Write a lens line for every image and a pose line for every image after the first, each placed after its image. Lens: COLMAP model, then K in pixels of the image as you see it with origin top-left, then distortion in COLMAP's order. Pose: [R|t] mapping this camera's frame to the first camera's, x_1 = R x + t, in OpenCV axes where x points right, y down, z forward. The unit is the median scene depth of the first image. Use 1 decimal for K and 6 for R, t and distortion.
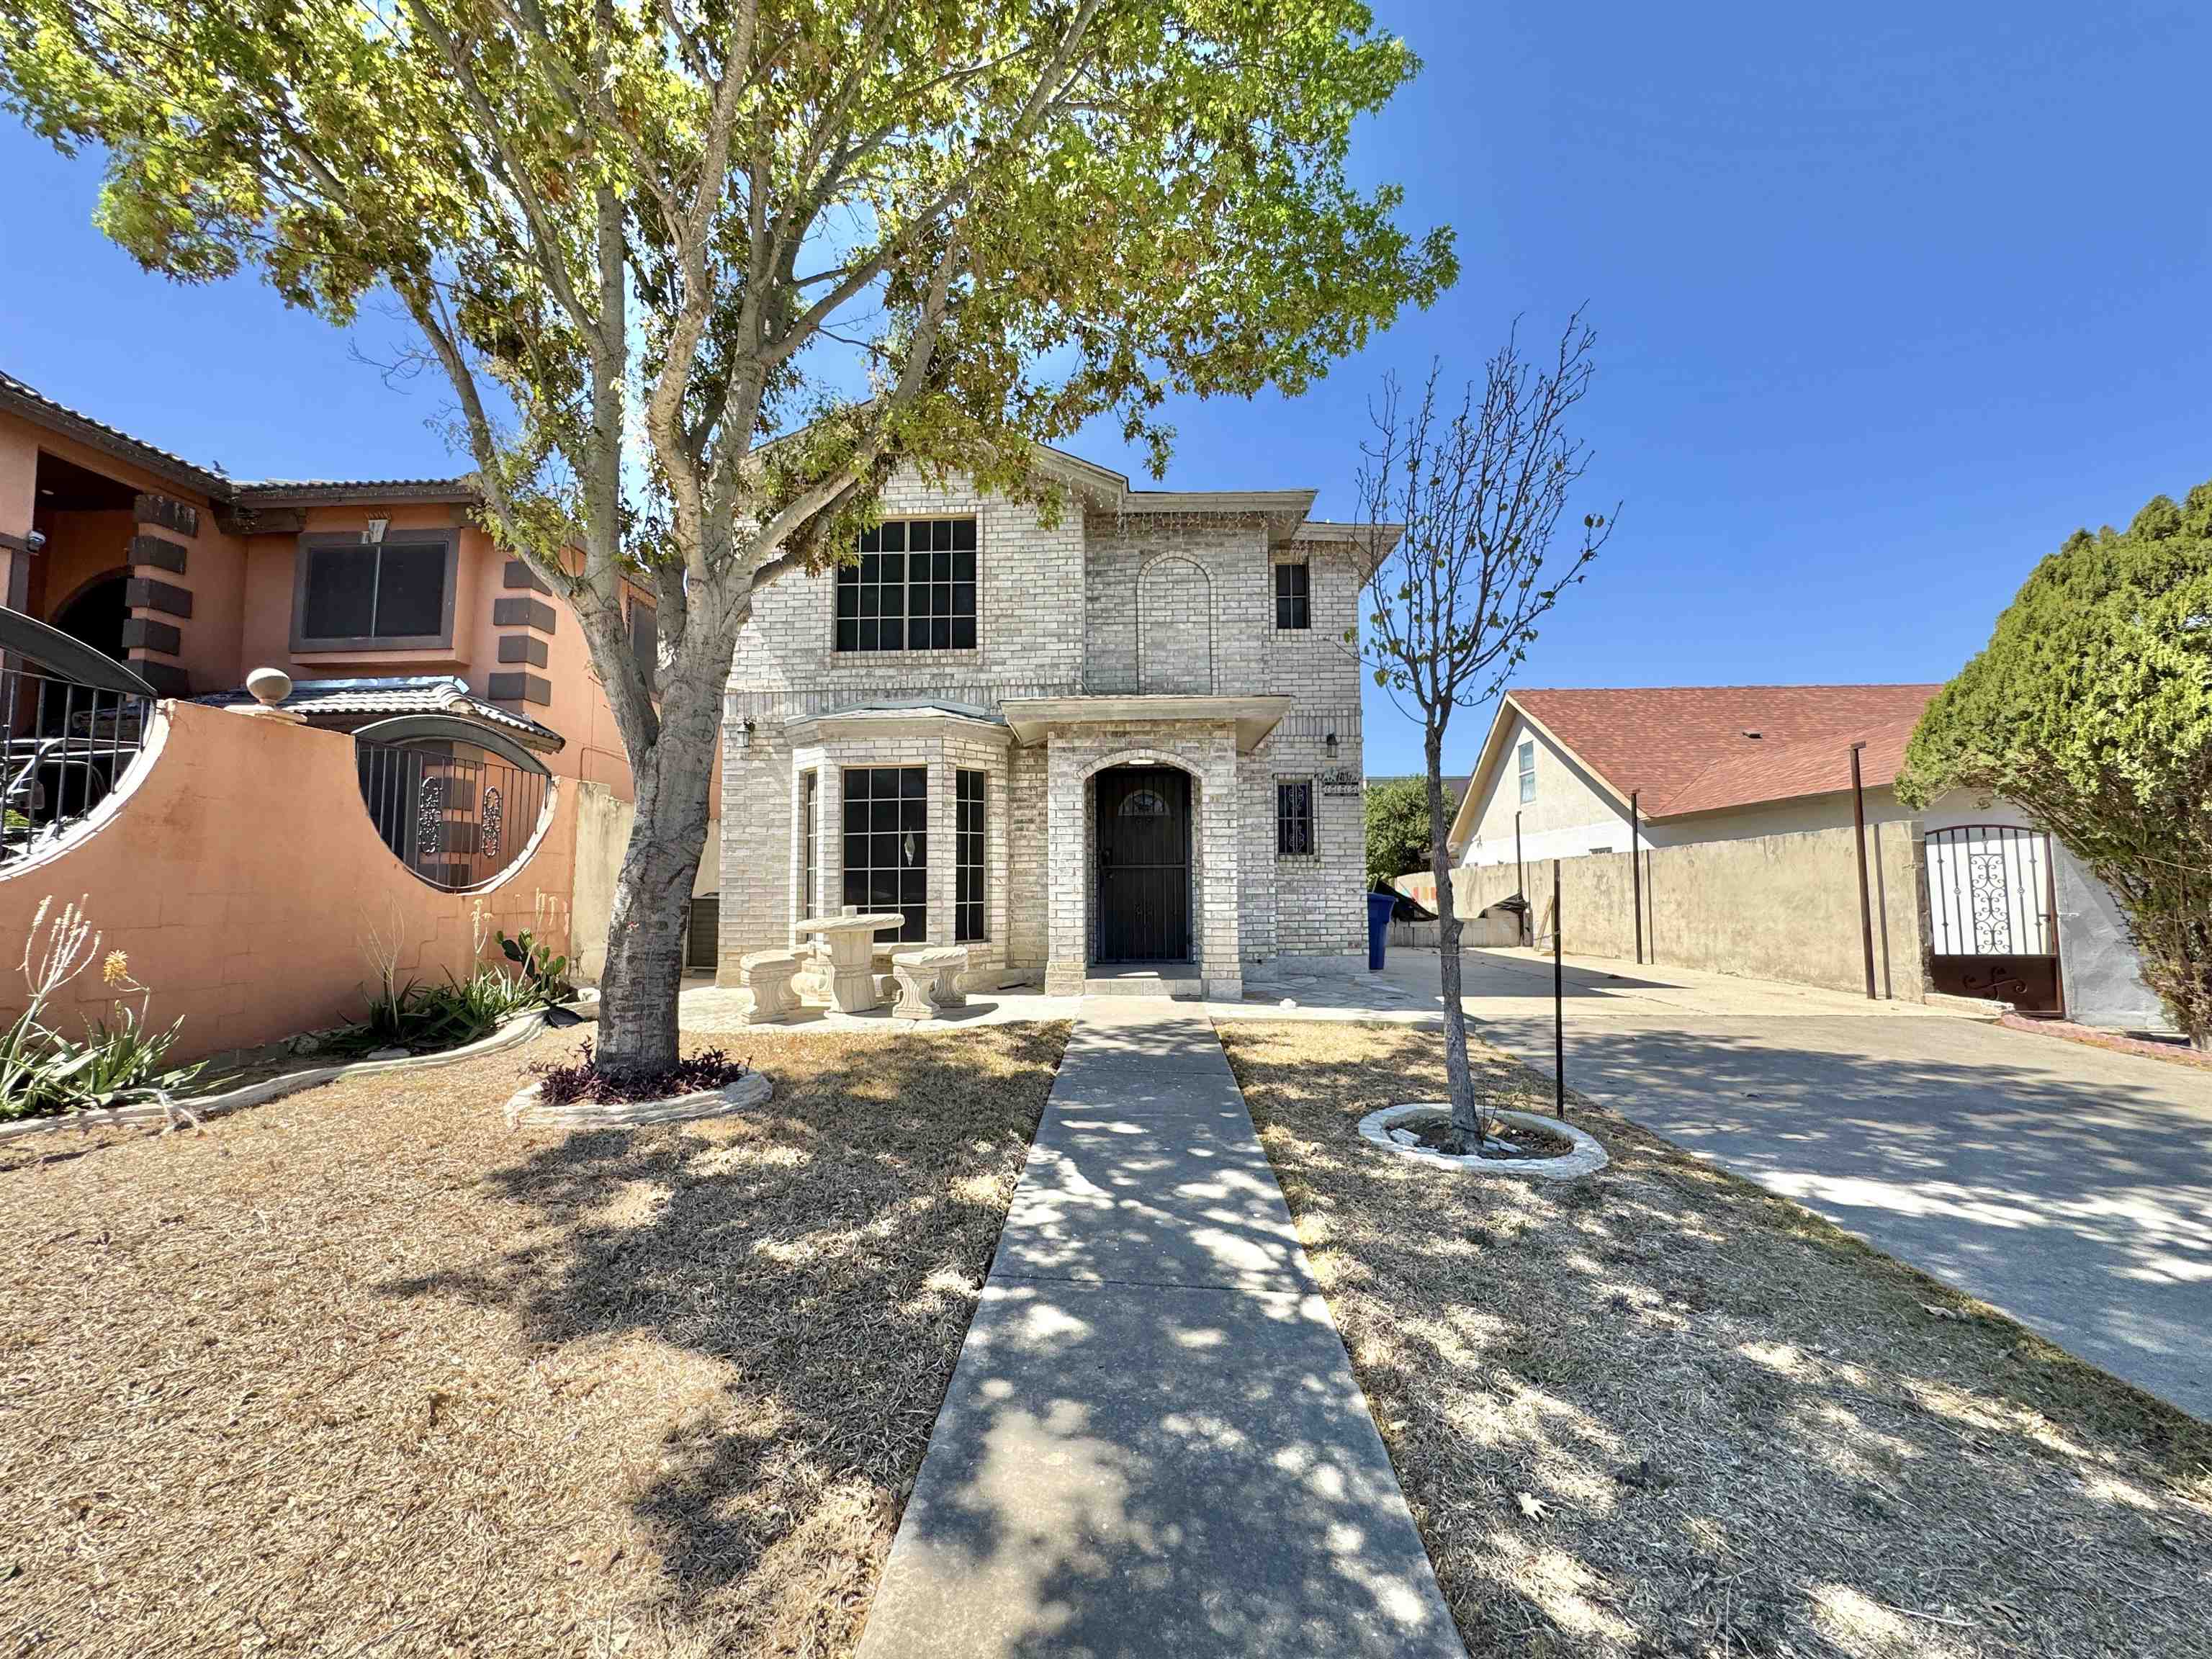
lens RADIAL K [[885.8, 0, 1108.0], [0, 885.8, 822.4], [0, 0, 1]] dist [-0.005352, 0.001493]
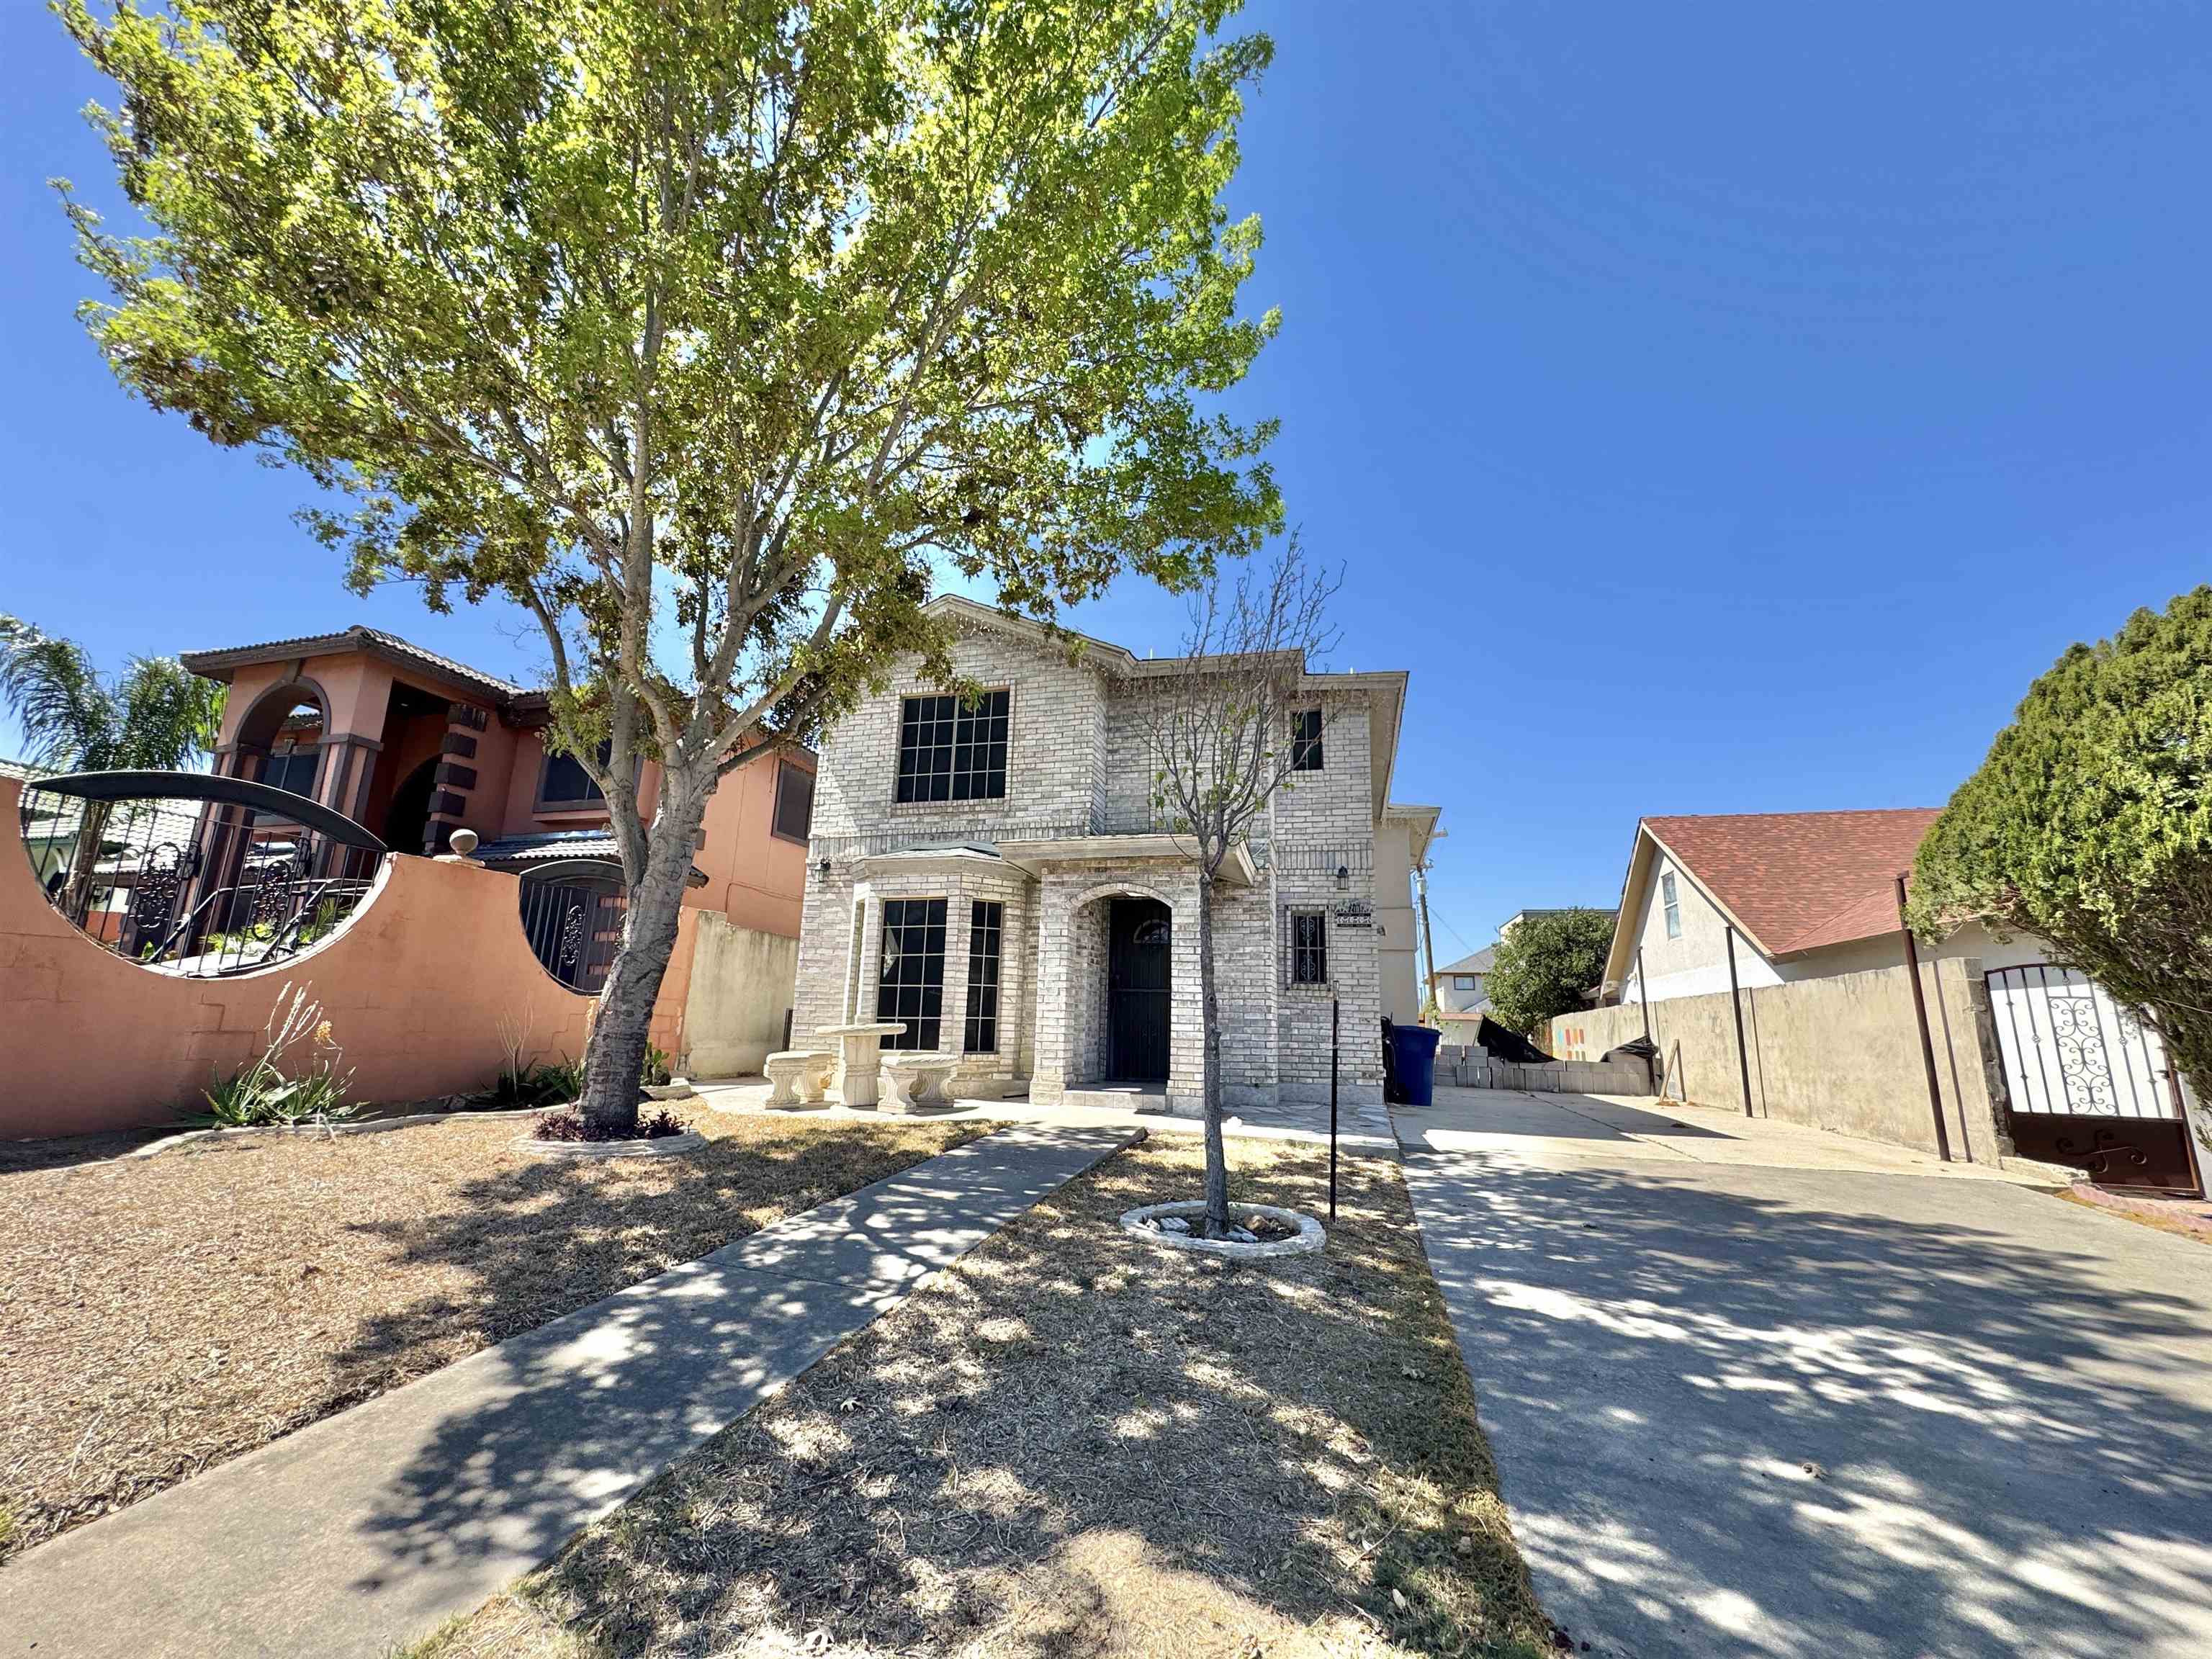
lens RADIAL K [[885.8, 0, 1108.5], [0, 885.8, 829.7], [0, 0, 1]] dist [-0.005352, 0.001493]
pose [[0.973043, -0.018367, -0.229890, 0.268227], [-0.014403, 0.990038, -0.140059, 0.007929], [0.230173, 0.139595, 0.963086, -0.094423]]
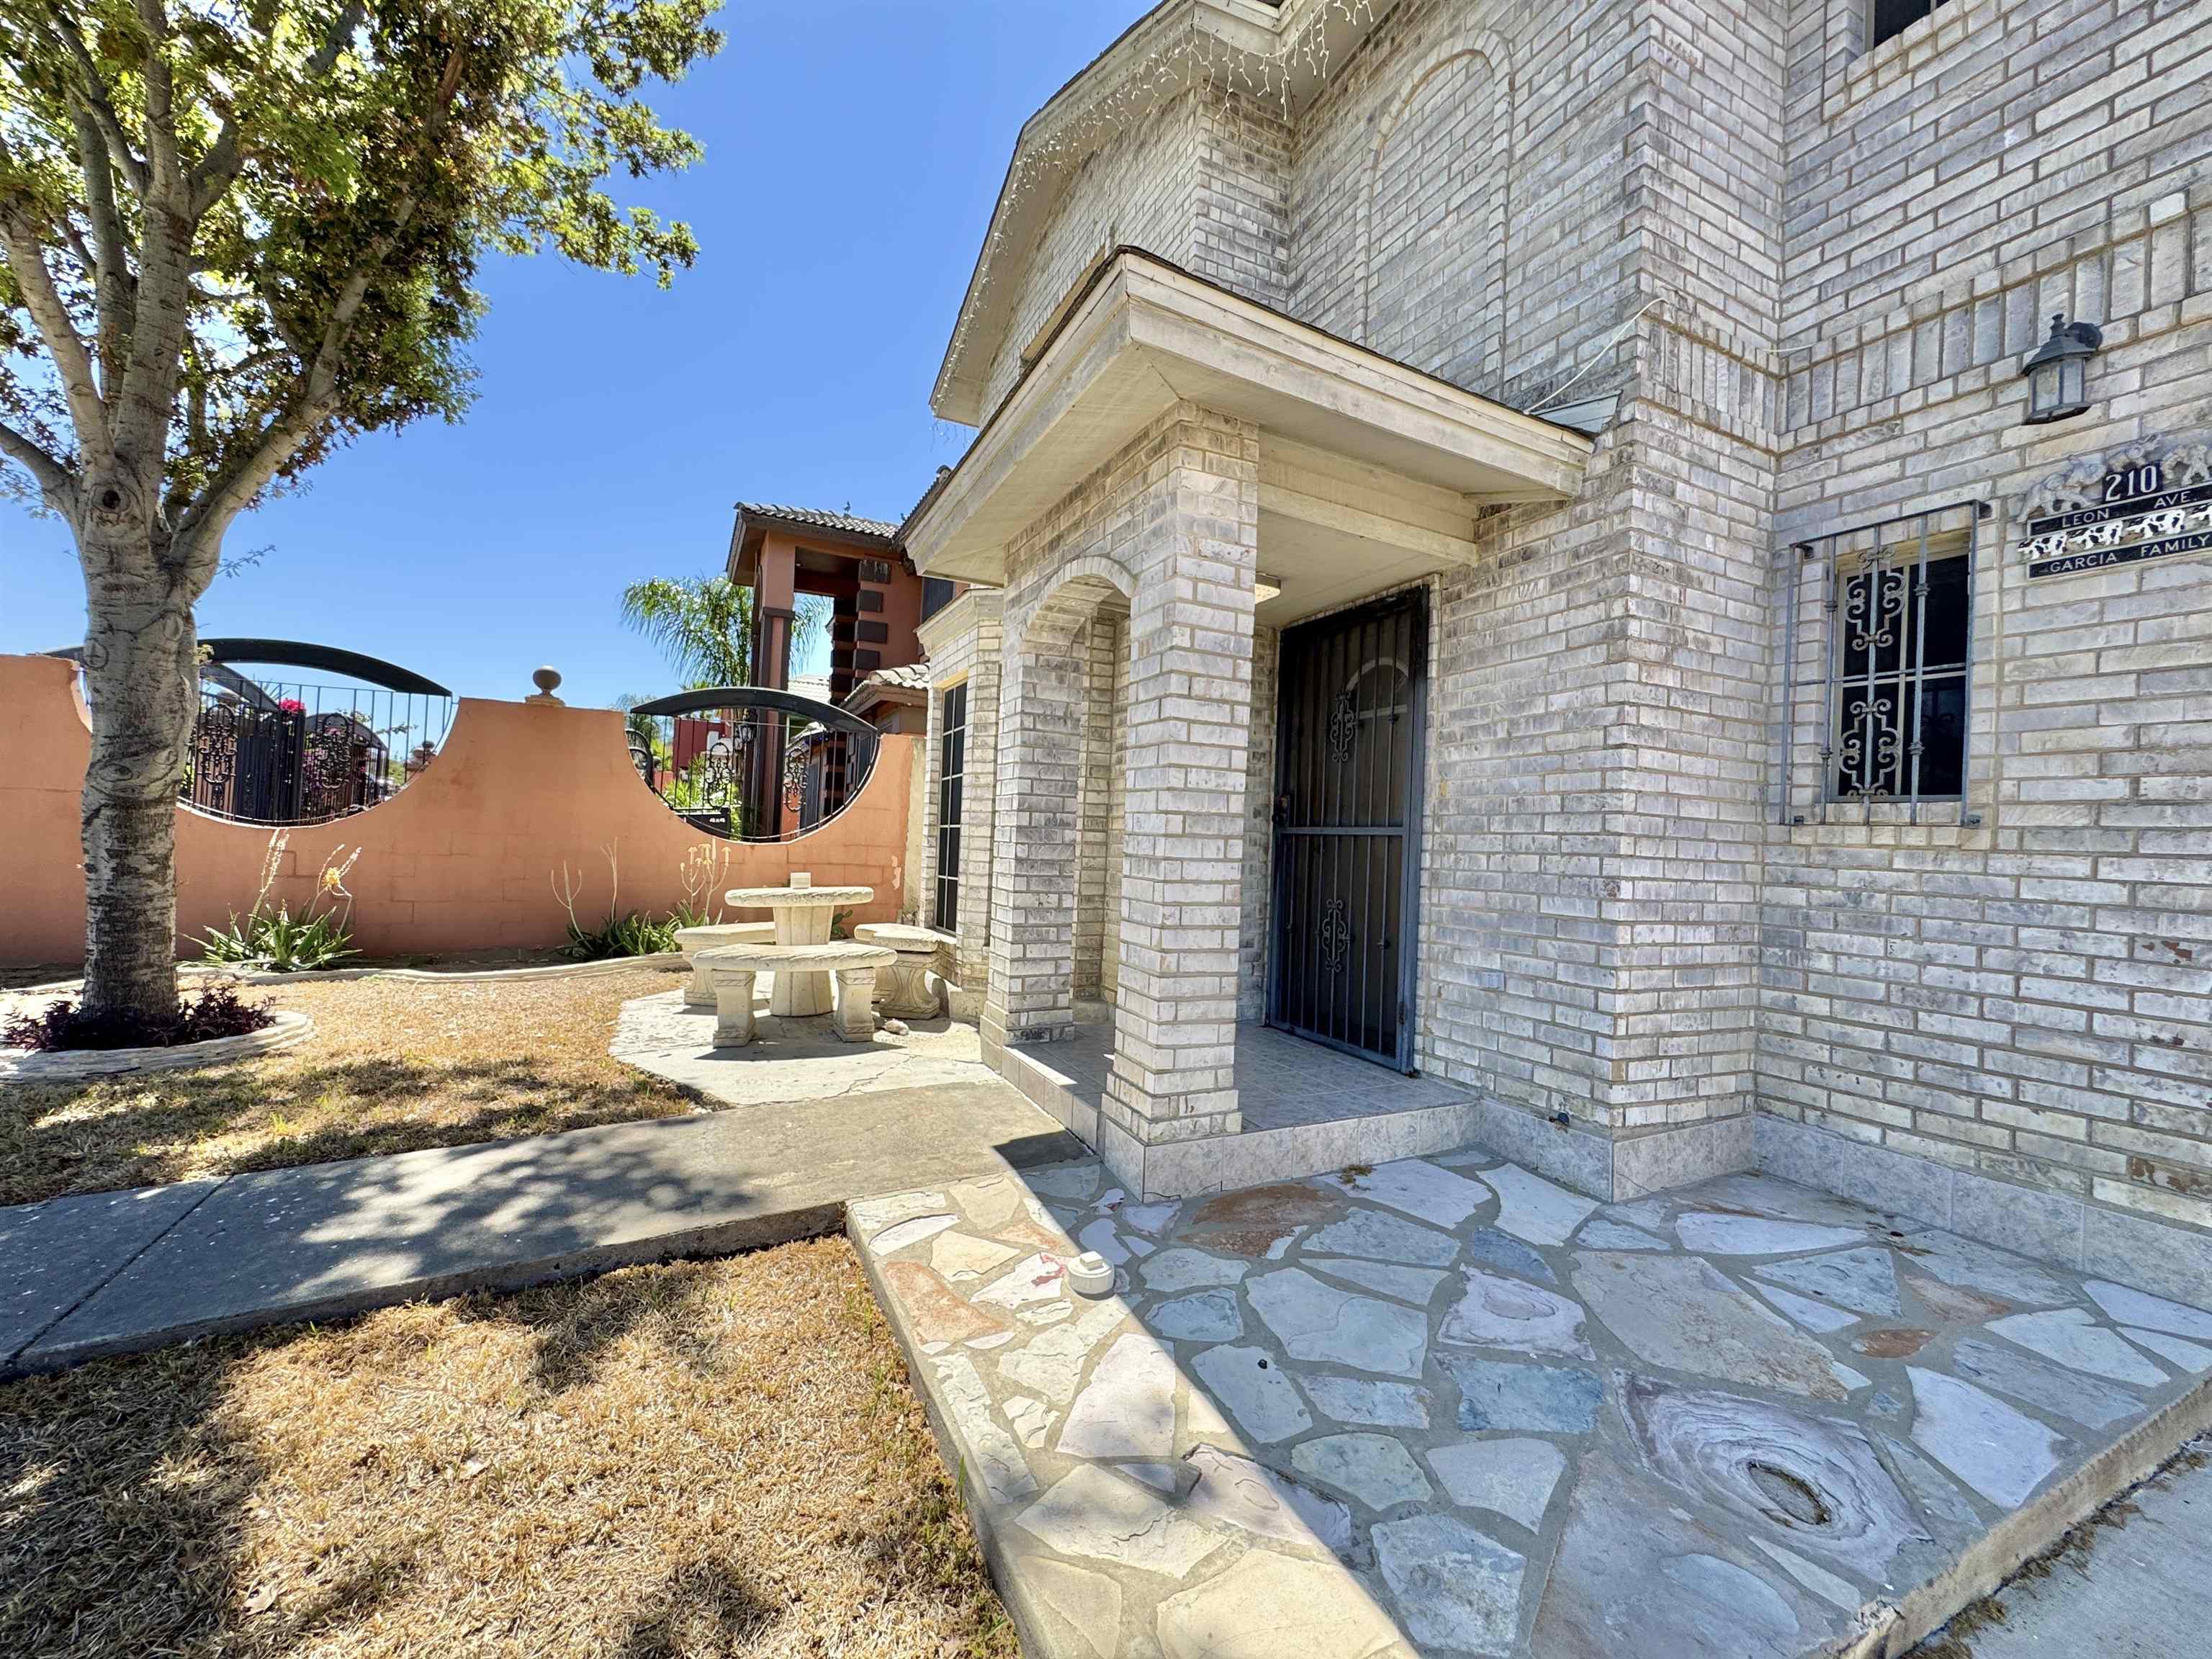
lens RADIAL K [[885.8, 0, 1101.9], [0, 885.8, 830.6], [0, 0, 1]] dist [-0.005352, 0.001493]
pose [[0.460956, 0.014513, -0.887304, 0.419326], [0.024396, 0.999281, 0.029019, 0.037068], [0.887088, -0.035024, 0.460270, 0.756785]]
